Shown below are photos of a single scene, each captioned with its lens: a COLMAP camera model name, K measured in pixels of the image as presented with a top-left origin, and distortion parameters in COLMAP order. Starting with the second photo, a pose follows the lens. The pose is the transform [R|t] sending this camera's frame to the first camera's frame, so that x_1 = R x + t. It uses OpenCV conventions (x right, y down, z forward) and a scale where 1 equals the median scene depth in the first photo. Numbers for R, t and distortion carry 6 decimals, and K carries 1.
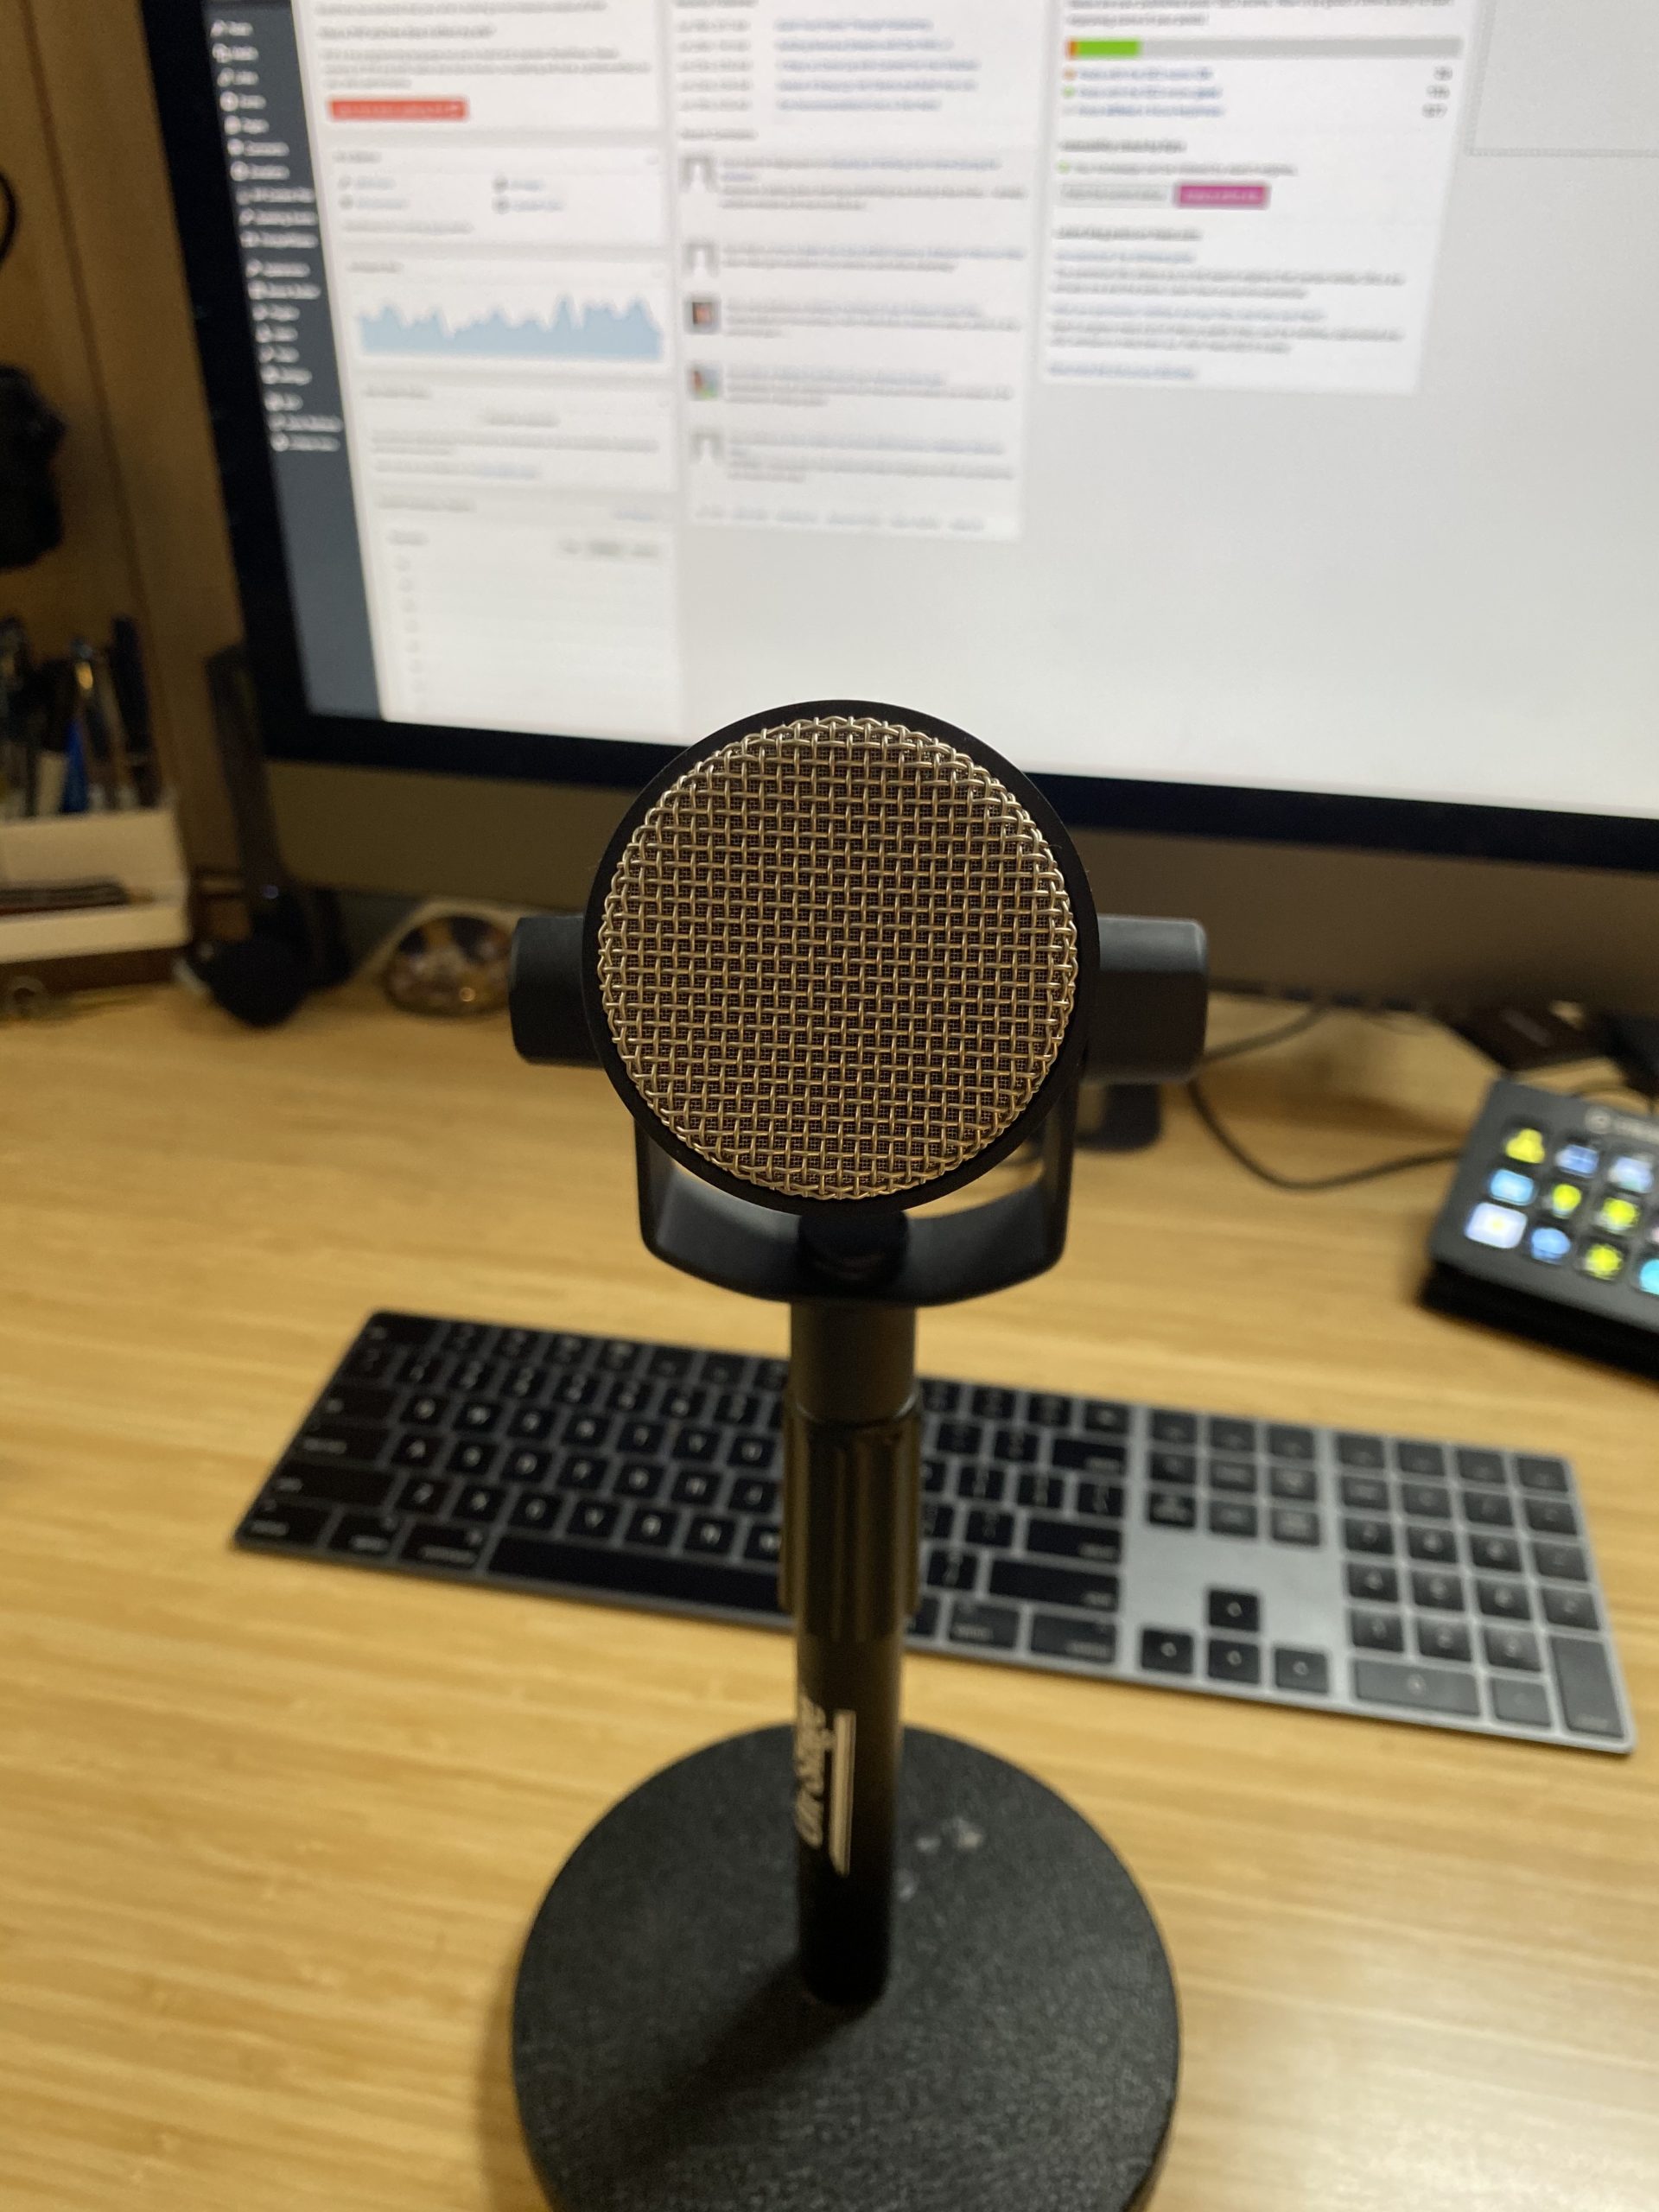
lens RADIAL K [[1706.2, 0, 822.3], [0, 1706.2, 1095.1], [0, 0, 1]] dist [-0.003137, 0.007879]
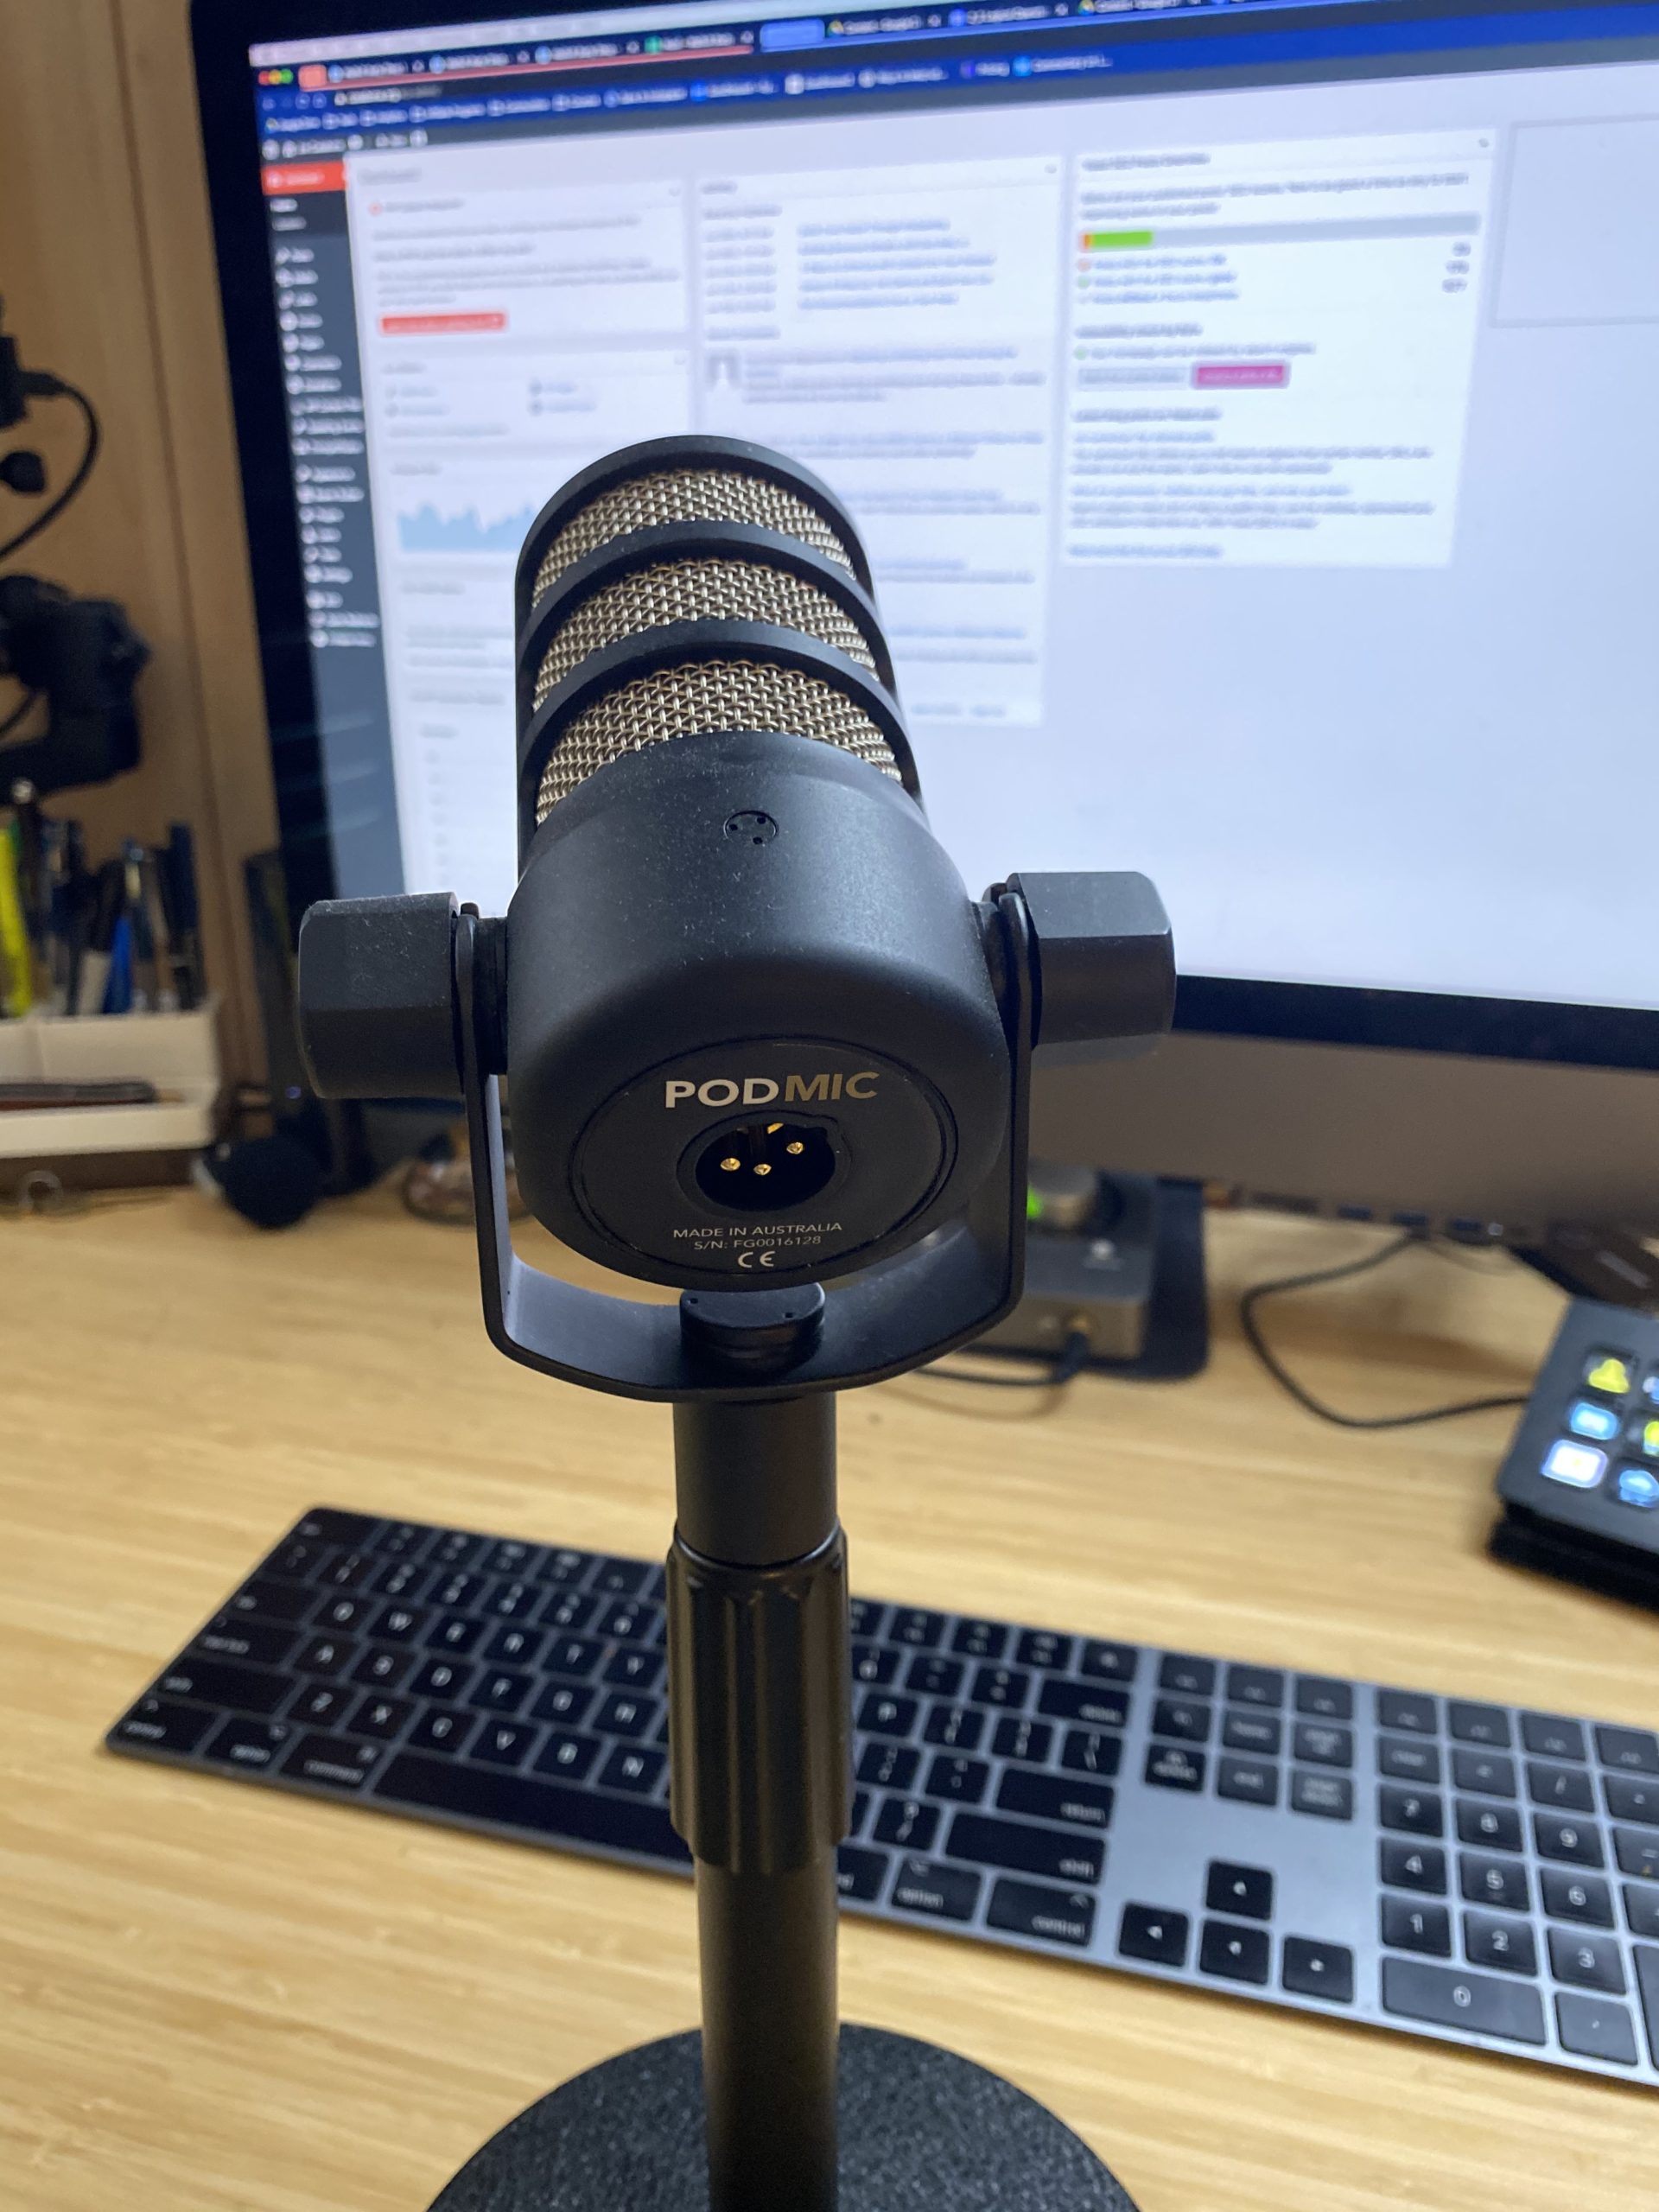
lens RADIAL K [[1706.2, 0, 817.2], [0, 1706.2, 1106.5], [0, 0, 1]] dist [-0.003137, 0.007879]
pose [[0.996125, 0.025876, -0.084055, 0.082323], [-0.040655, 0.982975, -0.179187, 0.072501], [0.077987, 0.181910, 0.980218, 0.089596]]
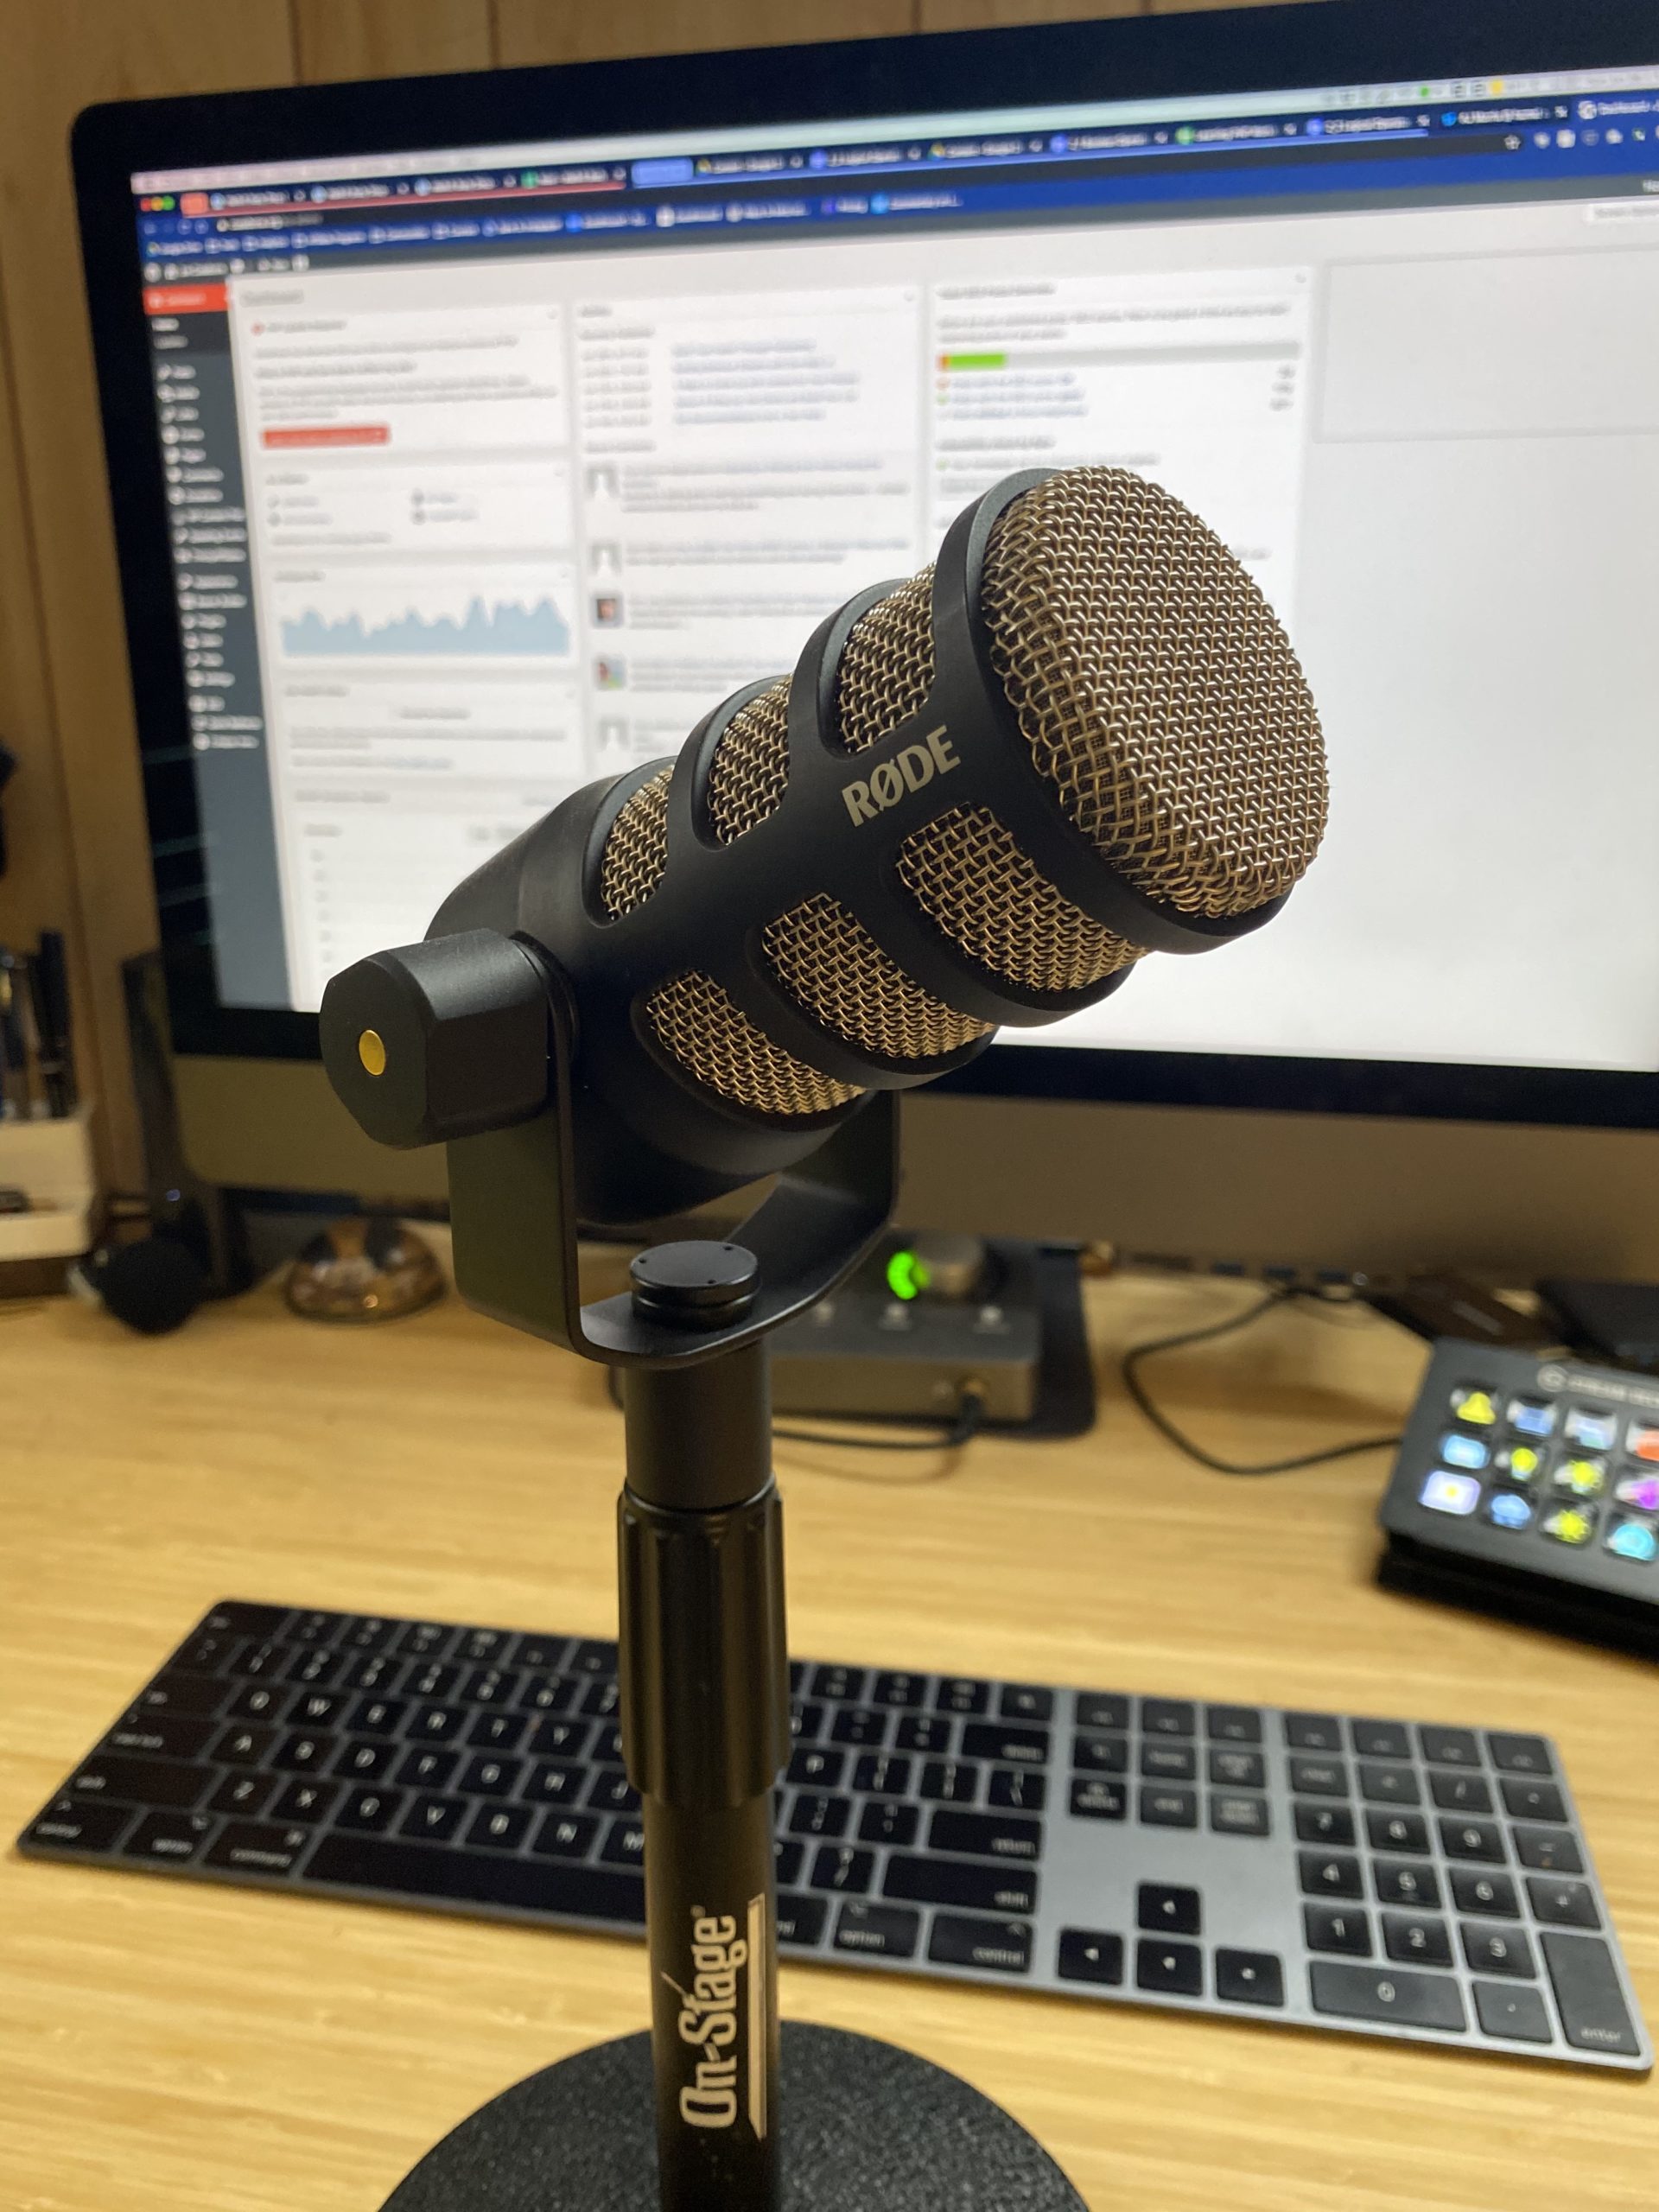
lens RADIAL K [[1706.2, 0, 809.2], [0, 1706.2, 1115.7], [0, 0, 1]] dist [-0.003137, 0.007879]
pose [[0.999962, -0.008686, -0.000479, 0.055202], [0.008314, 0.970475, -0.241060, 0.103201], [0.002559, 0.241047, 0.970510, 0.065217]]
